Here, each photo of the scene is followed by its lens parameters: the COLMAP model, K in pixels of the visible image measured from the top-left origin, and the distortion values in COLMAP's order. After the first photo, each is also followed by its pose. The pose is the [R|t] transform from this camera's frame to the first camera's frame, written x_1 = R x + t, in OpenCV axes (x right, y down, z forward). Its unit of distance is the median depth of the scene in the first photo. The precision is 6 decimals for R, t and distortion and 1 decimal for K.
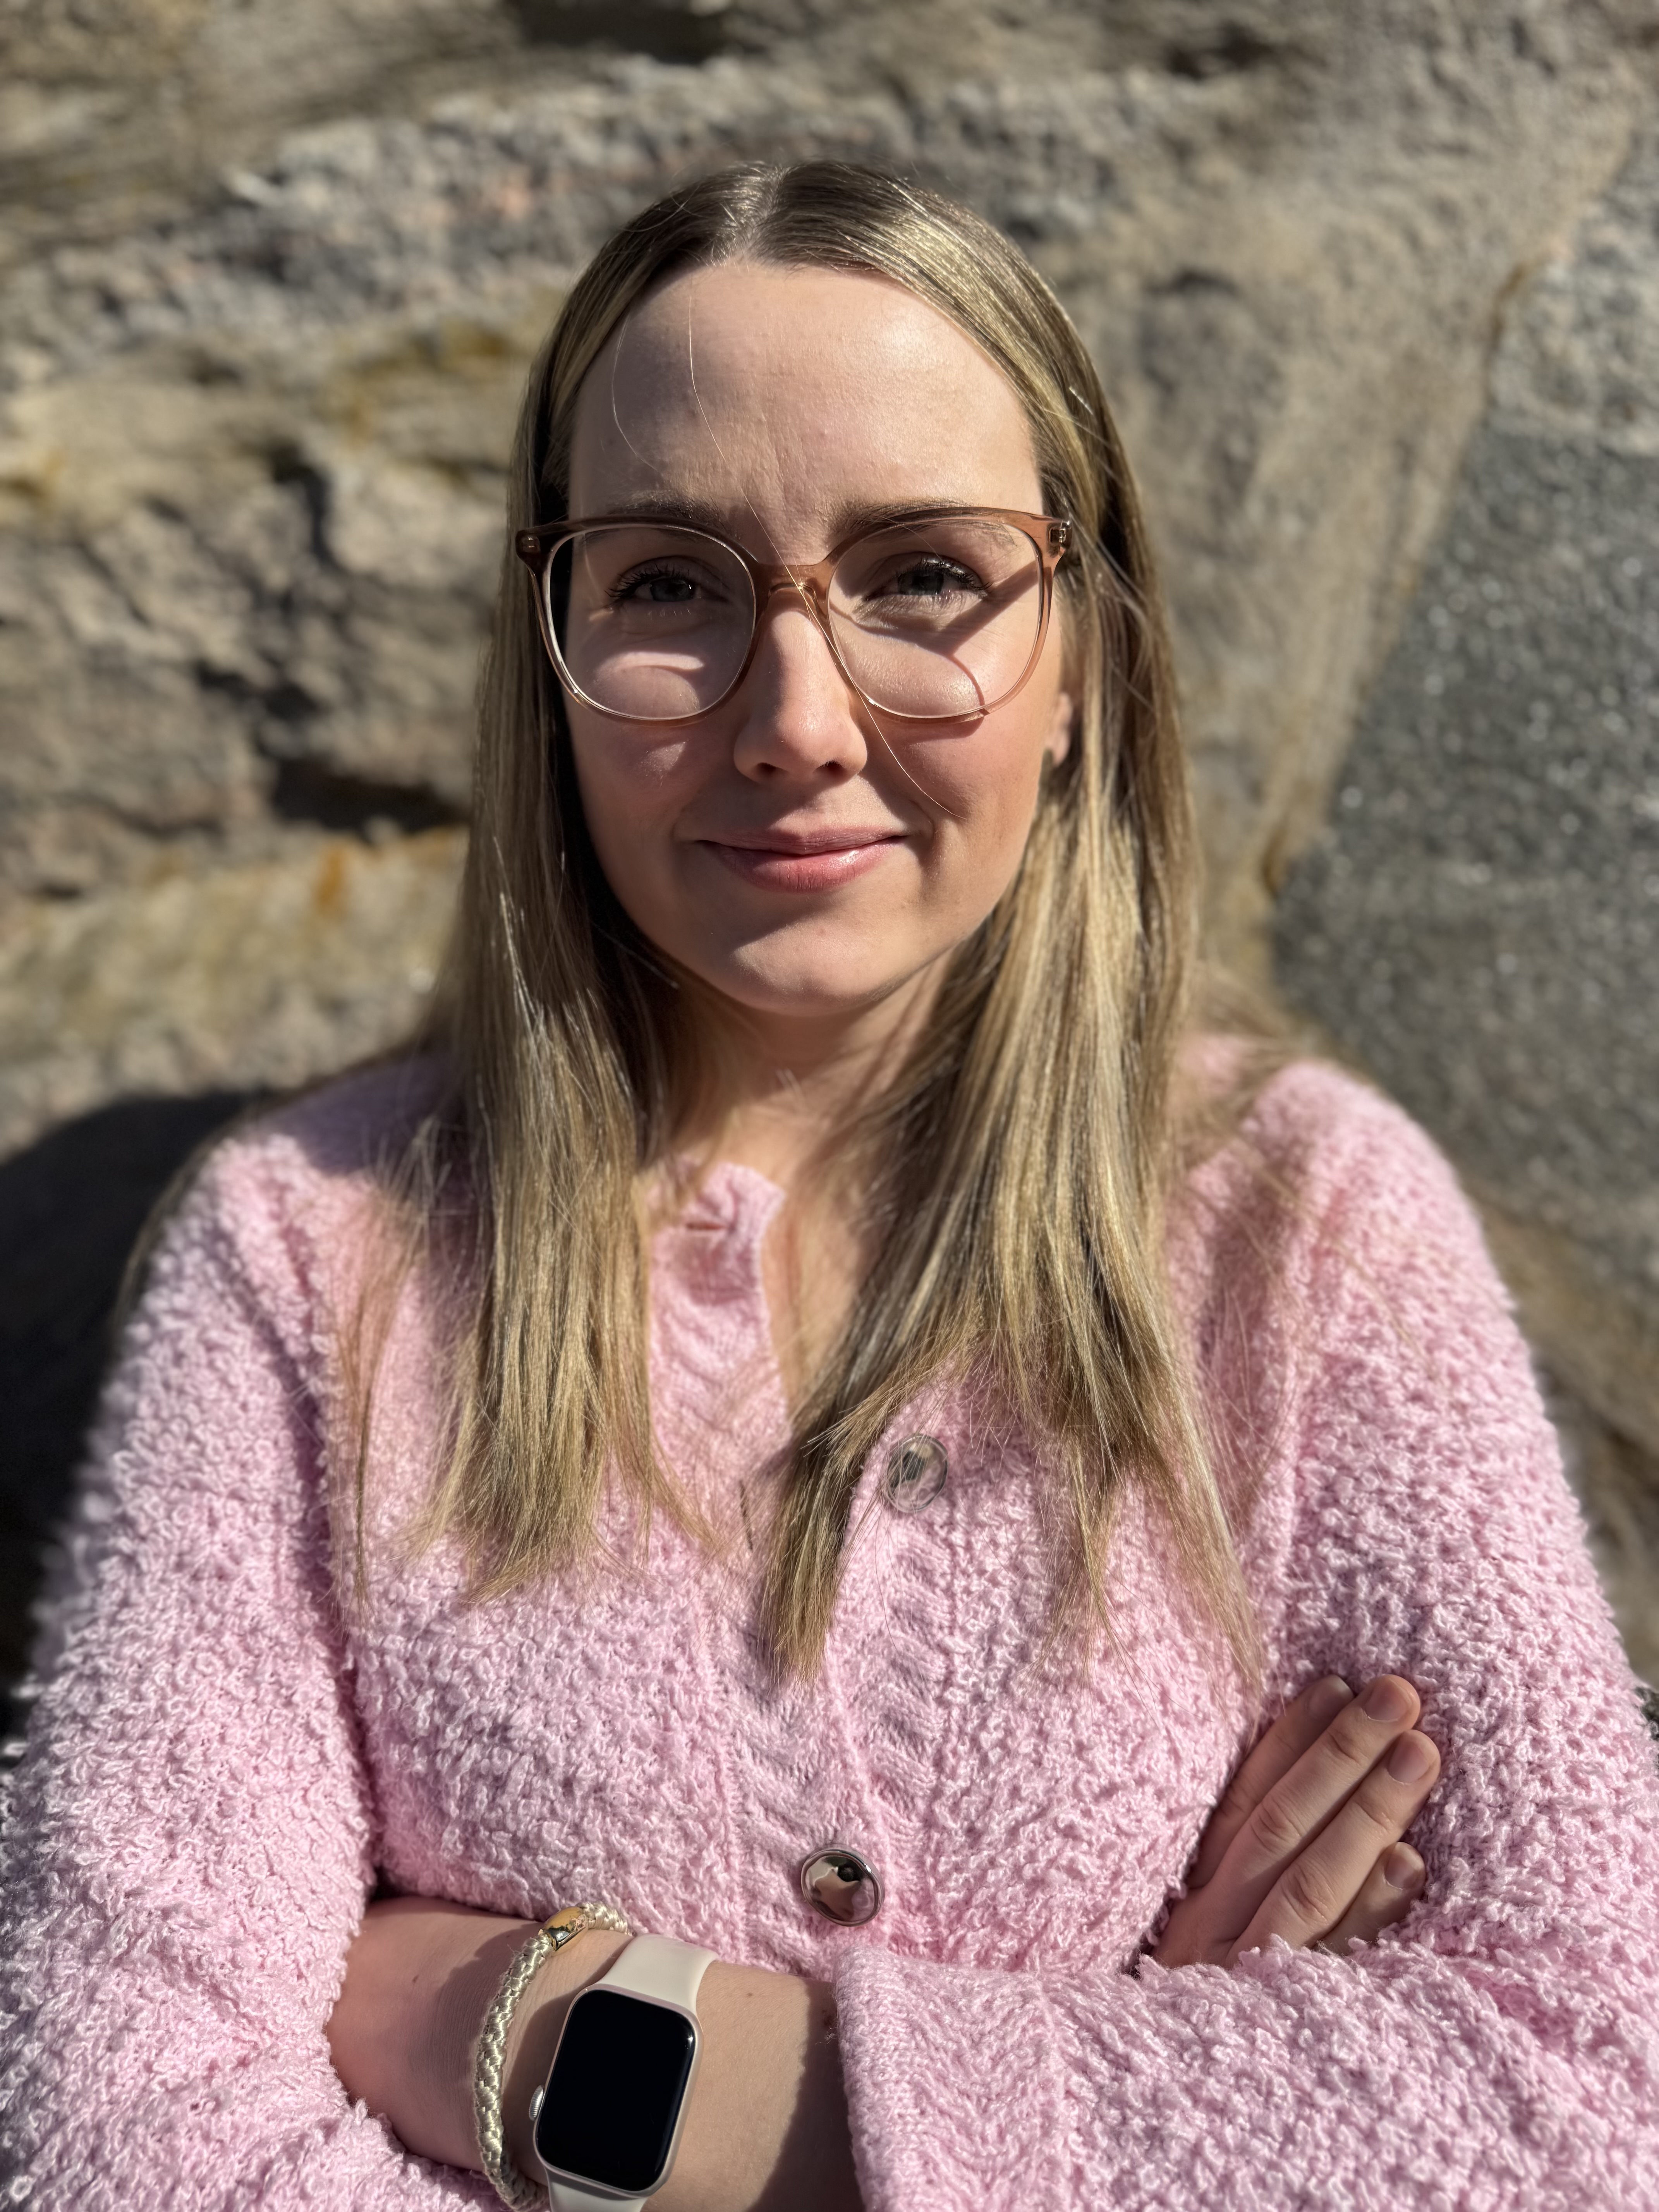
lens RADIAL K [[1552.3, 0, 829.5], [0, 1552.3, 1106.0], [0, 0, 1]] dist [-0.030732, 0.003945]
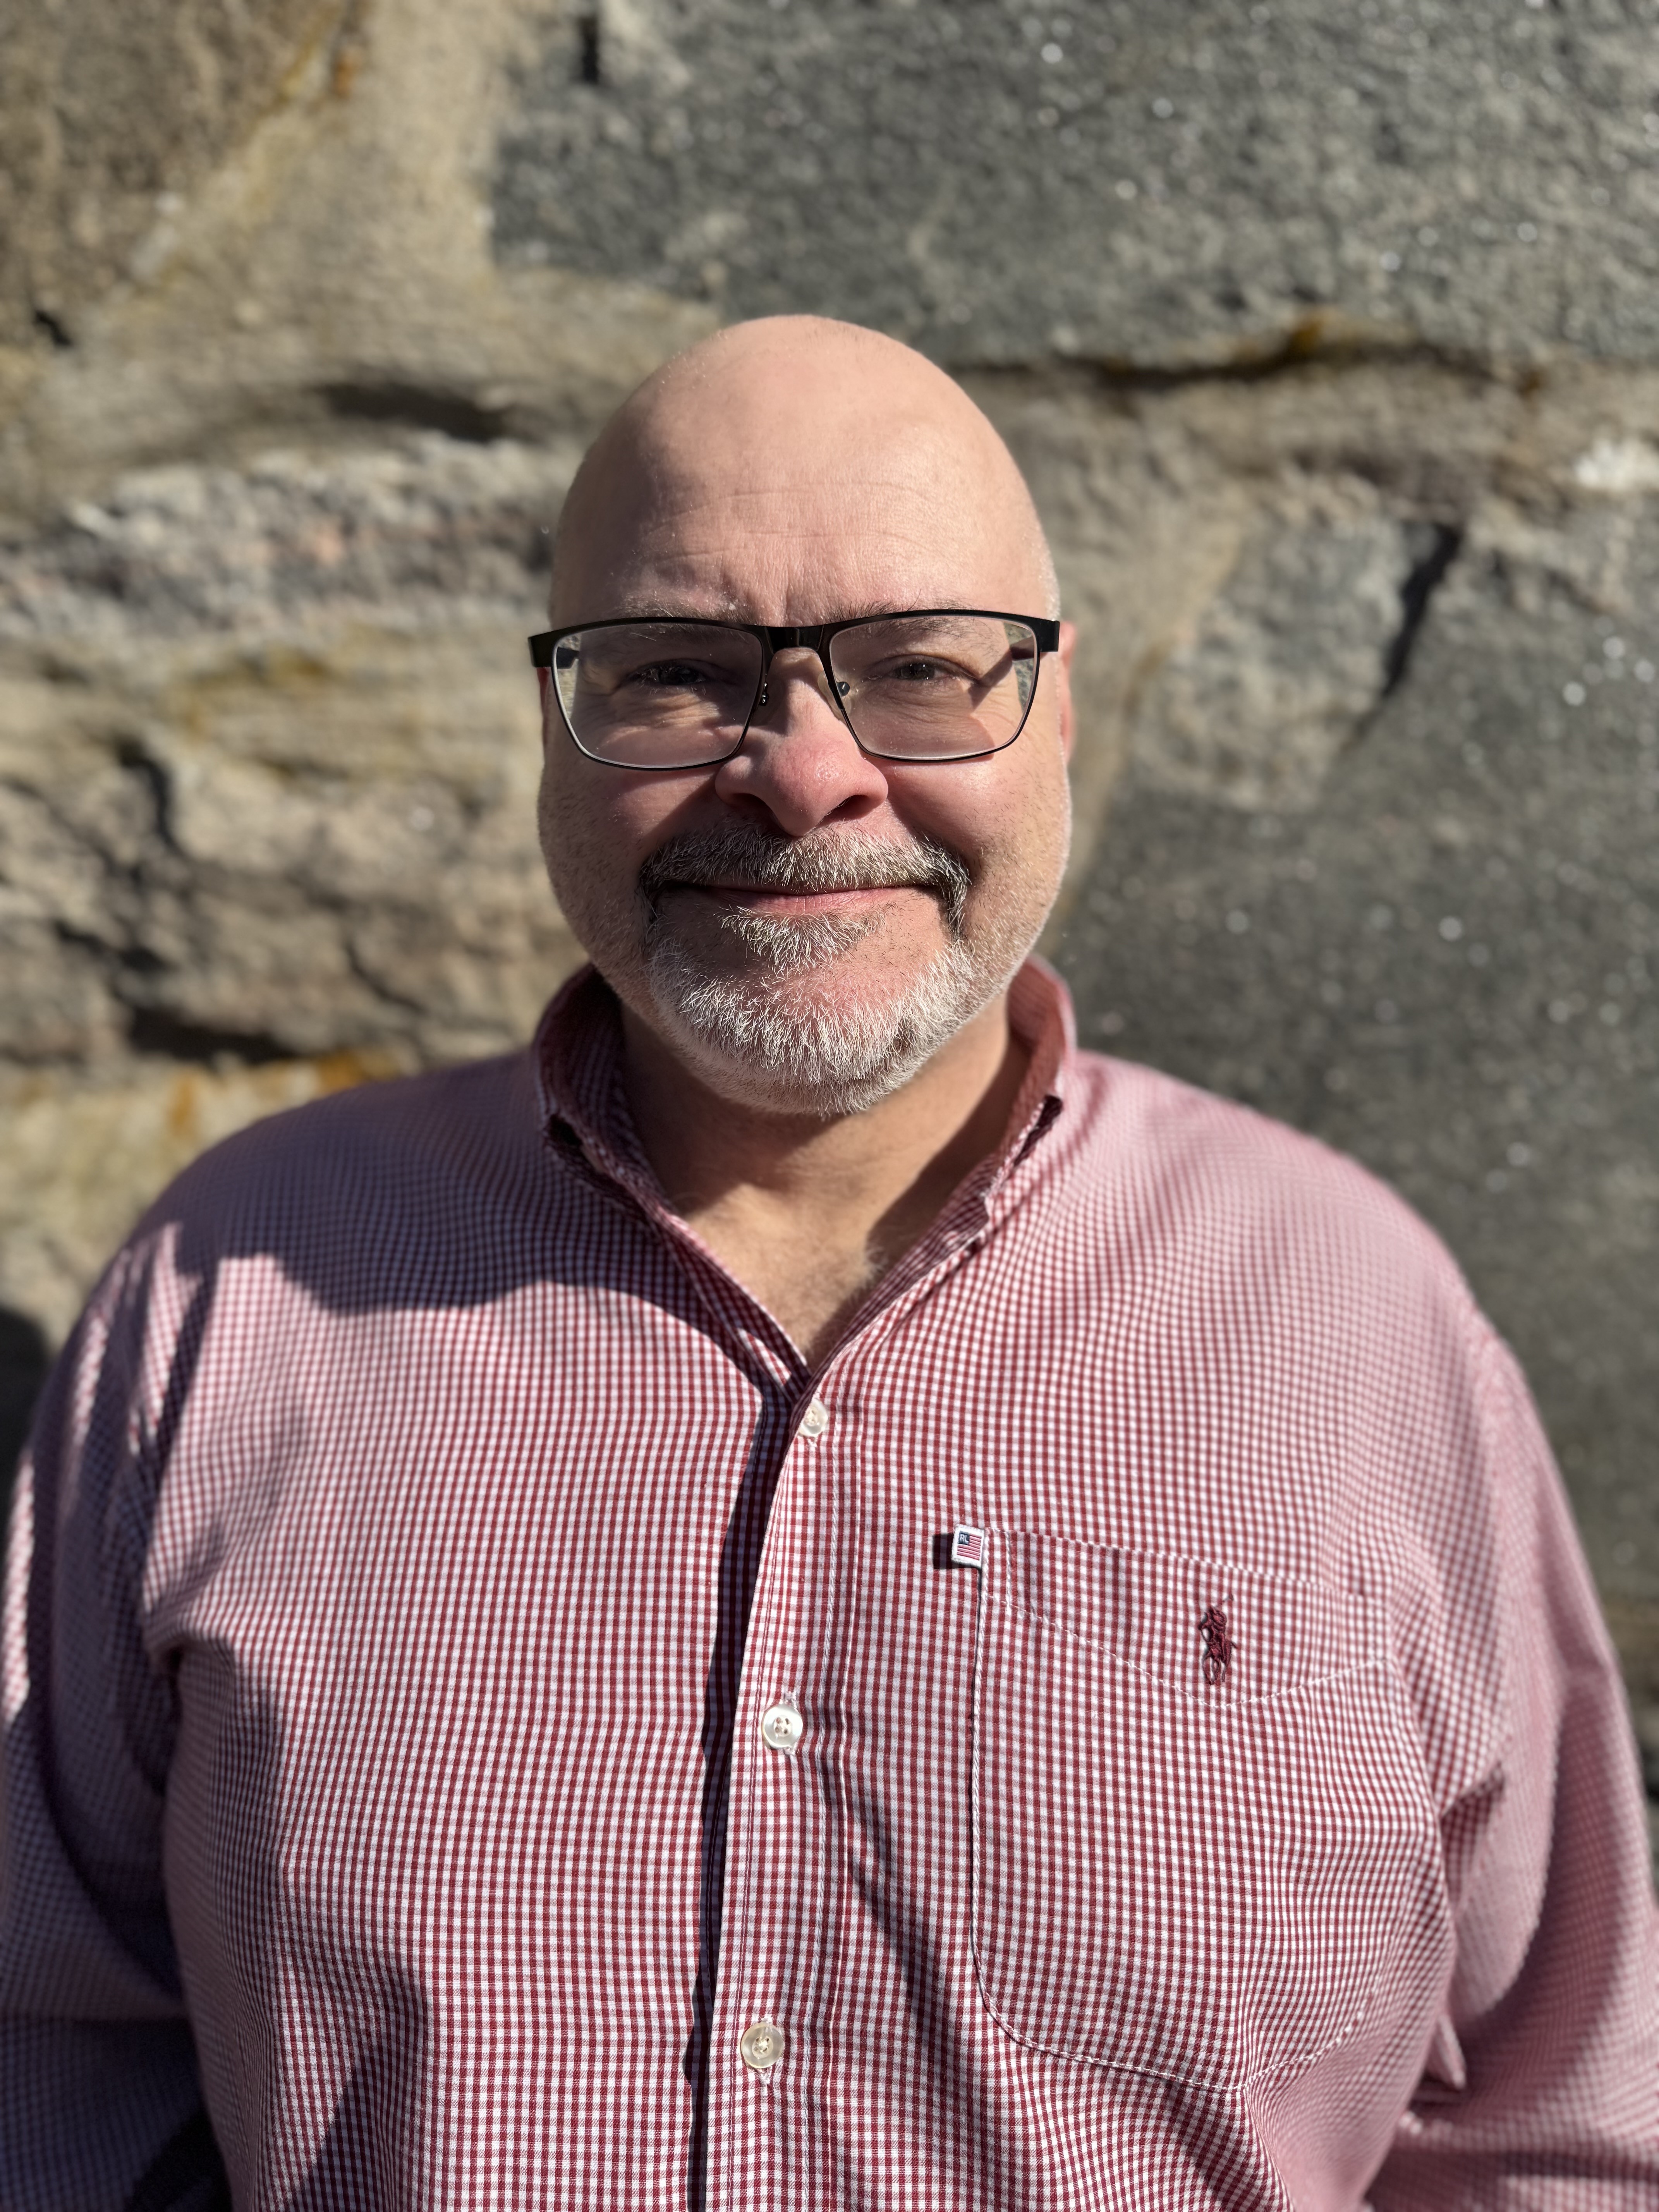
lens RADIAL K [[1552.3, 0, 829.5], [0, 1552.3, 1106.0], [0, 0, 1]] dist [-0.030732, 0.003945]
pose [[0.994798, -0.017962, 0.100268, 0.049016], [0.012806, 0.998574, 0.051834, -0.221115], [-0.101056, -0.050280, 0.993609, -0.224009]]
